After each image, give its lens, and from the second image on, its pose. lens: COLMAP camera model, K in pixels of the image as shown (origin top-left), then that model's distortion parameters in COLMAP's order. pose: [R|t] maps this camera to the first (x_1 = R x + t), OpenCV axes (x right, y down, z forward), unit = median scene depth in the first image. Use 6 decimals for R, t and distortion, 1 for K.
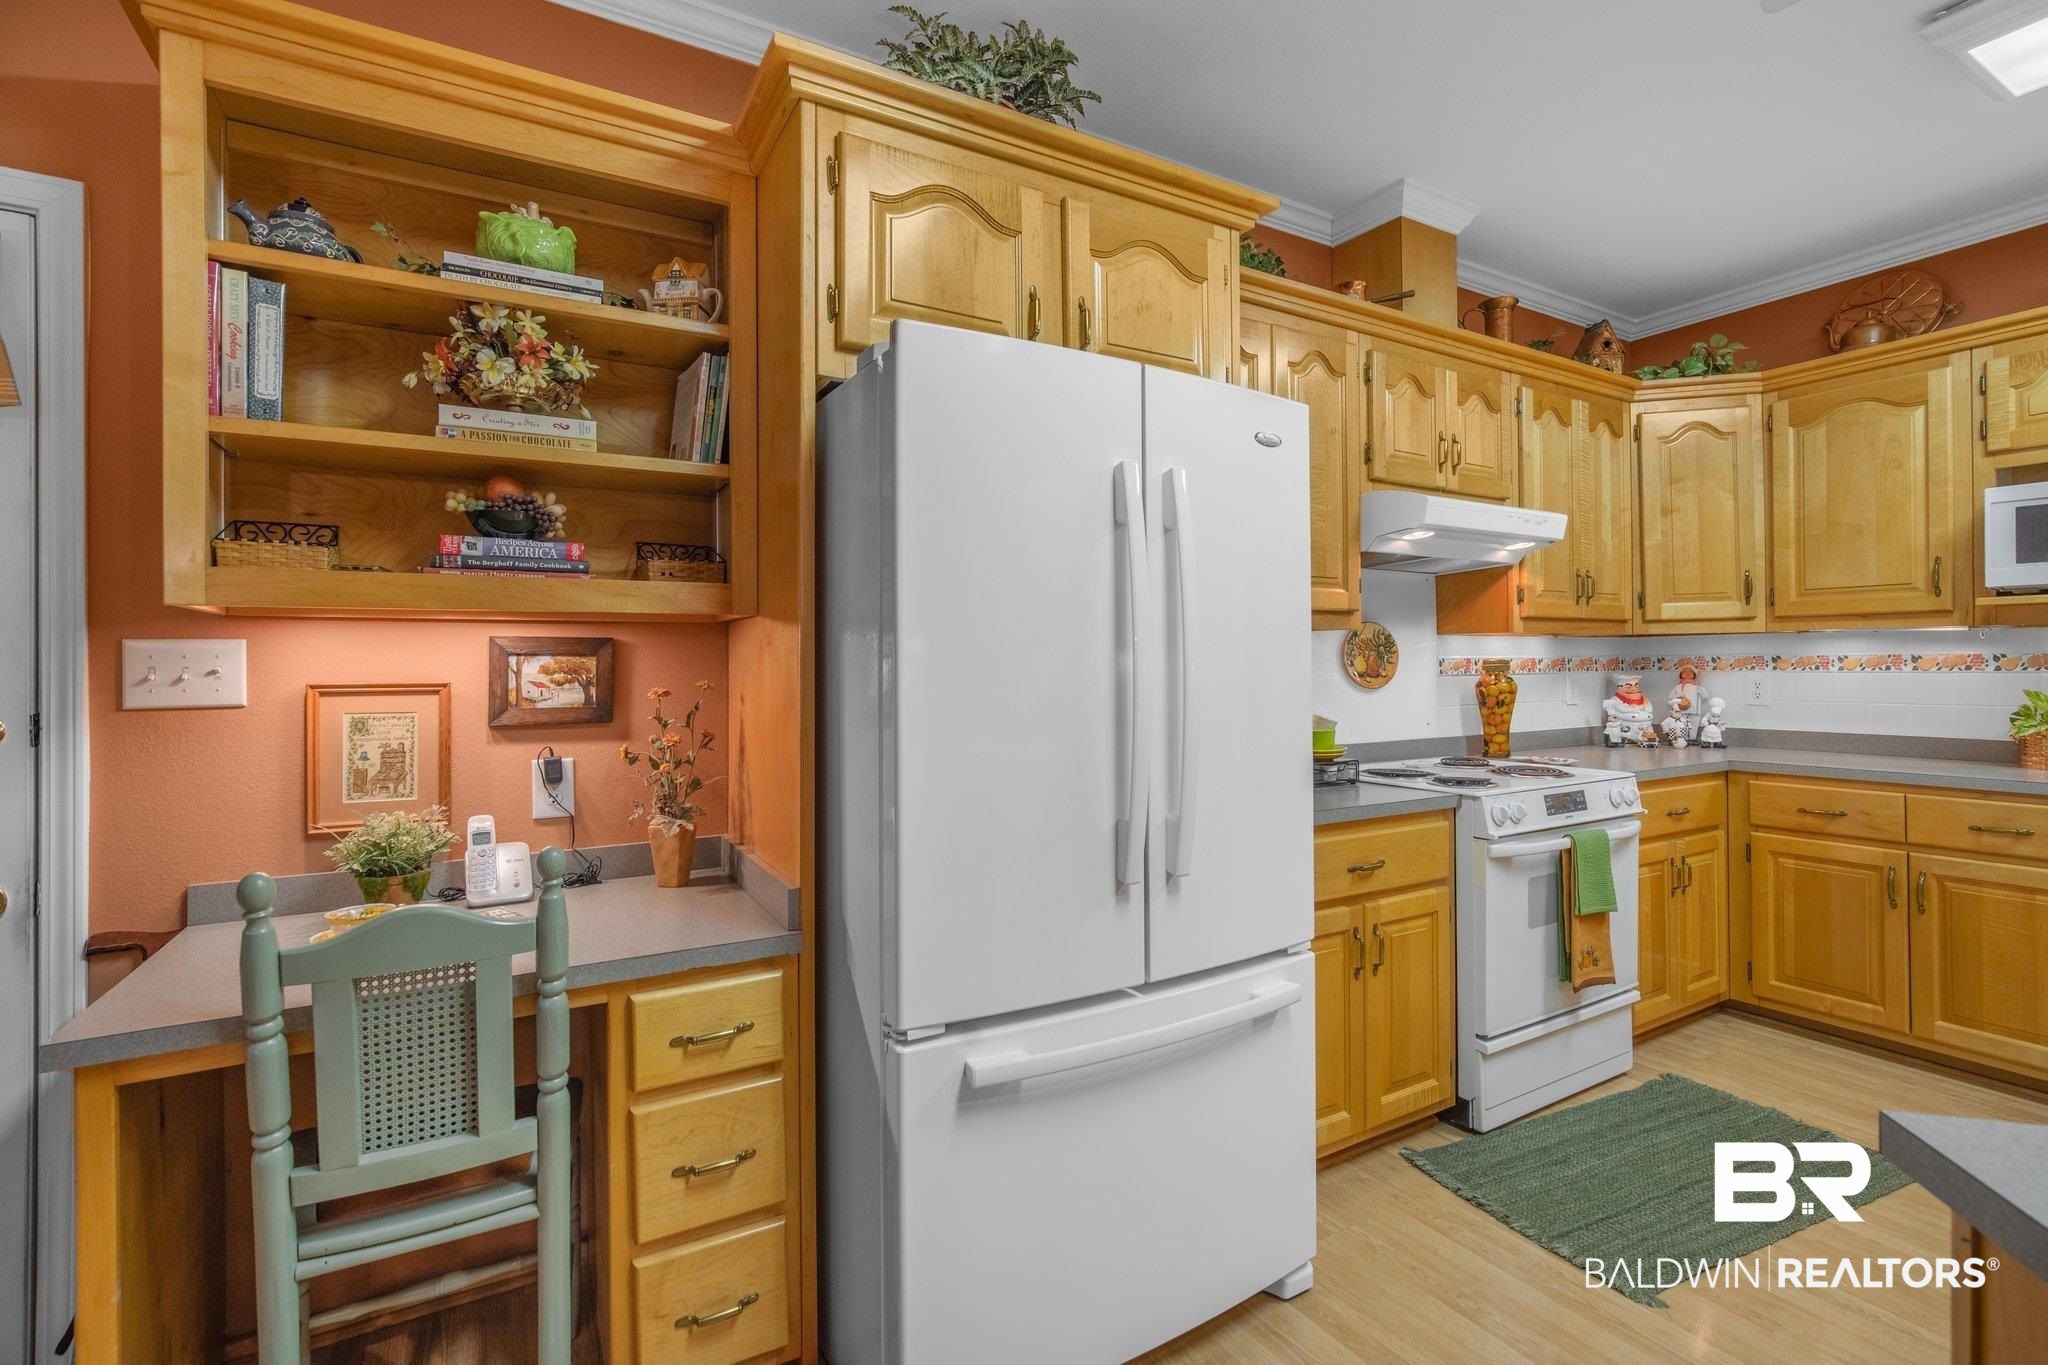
lens RADIAL K [[942.1, 0, 996.1], [0, 942.1, 655.0], [0, 0, 1]] dist [-0.017000, 0.003692]
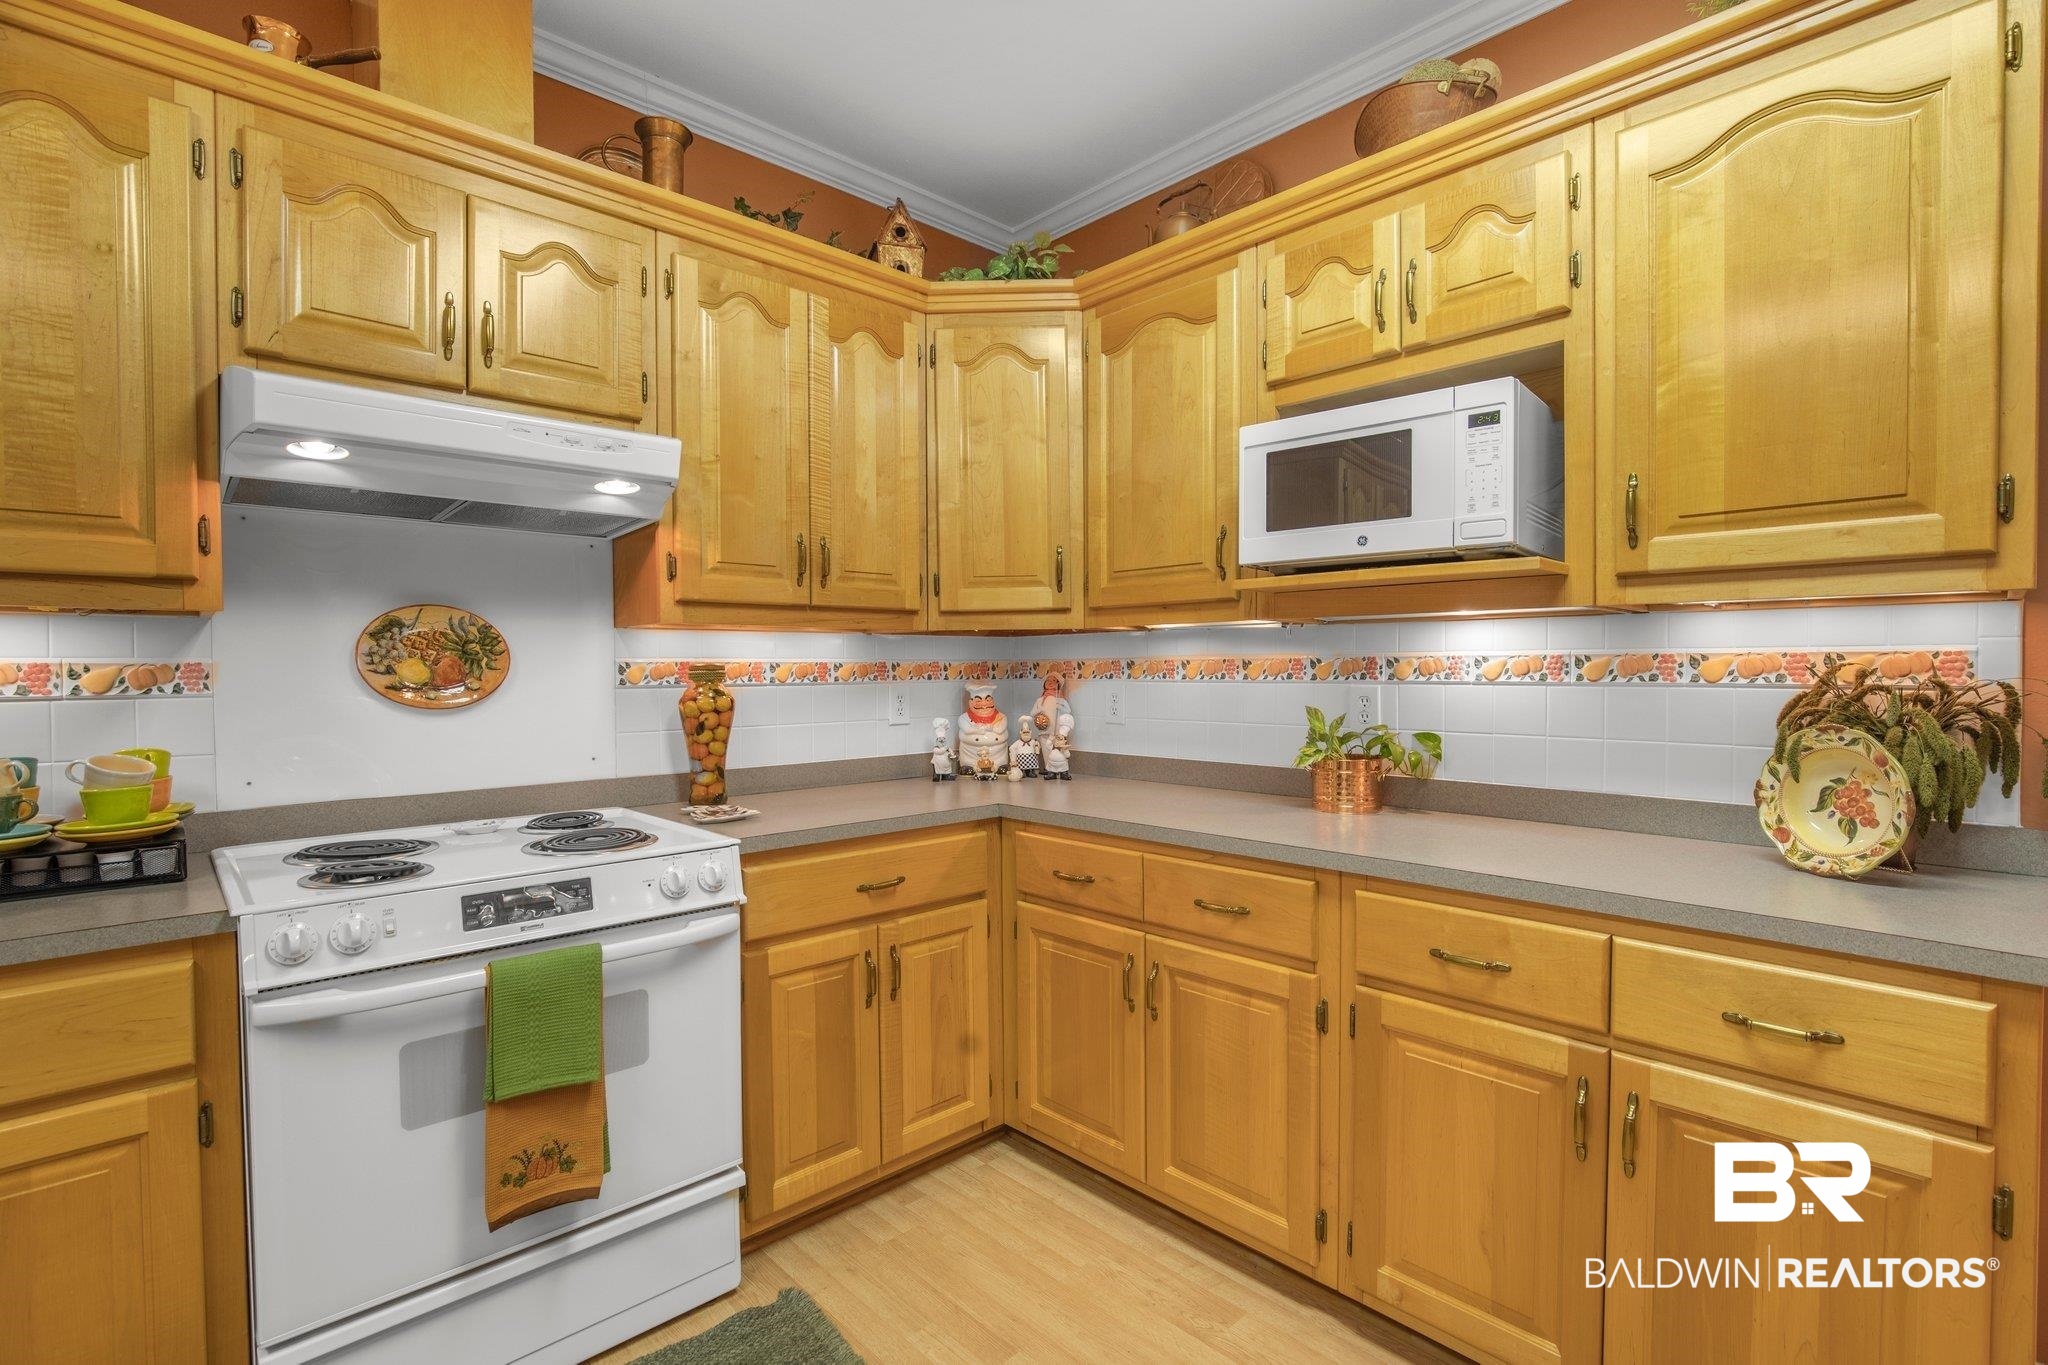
lens RADIAL K [[942.1, 0, 1025.5], [0, 942.1, 683.6], [0, 0, 1]] dist [-0.017000, 0.003692]
pose [[0.972642, -0.003074, 0.232291, 0.633852], [-0.002922, 0.999671, 0.025465, 0.000643], [-0.232292, -0.025447, 0.972313, 0.281517]]
